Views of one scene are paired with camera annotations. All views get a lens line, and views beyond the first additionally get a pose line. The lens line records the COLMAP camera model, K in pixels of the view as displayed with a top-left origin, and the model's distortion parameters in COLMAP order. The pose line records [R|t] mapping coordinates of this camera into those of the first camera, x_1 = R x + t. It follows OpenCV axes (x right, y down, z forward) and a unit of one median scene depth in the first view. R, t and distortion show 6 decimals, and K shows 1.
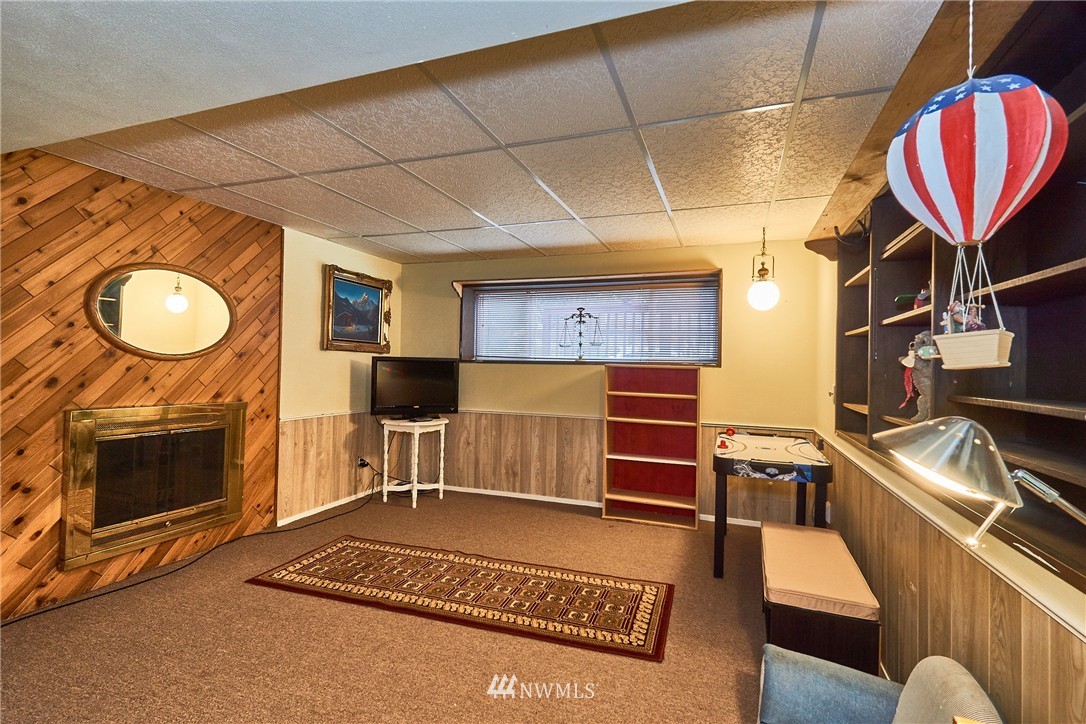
lens RADIAL K [[485.3, 0, 541.7], [0, 485.3, 358.4], [0, 0, 1]] dist [0.000648, -0.000064]
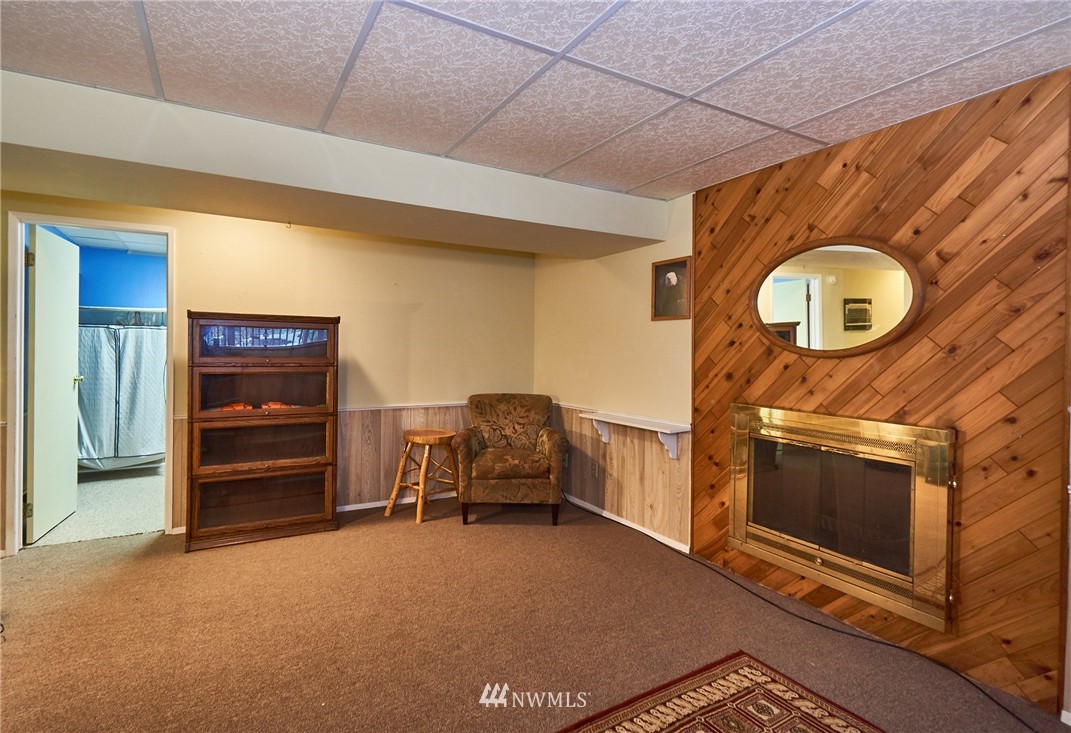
lens RADIAL K [[543.1, 0, 532.4], [0, 543.1, 361.5], [0, 0, 1]] dist [0.004709, 0.001215]
pose [[-0.643632, -0.016538, -0.765156, 0.239379], [-0.018920, 0.999805, -0.005695, 0.024654], [0.765101, 0.010811, -0.643819, 1.256999]]
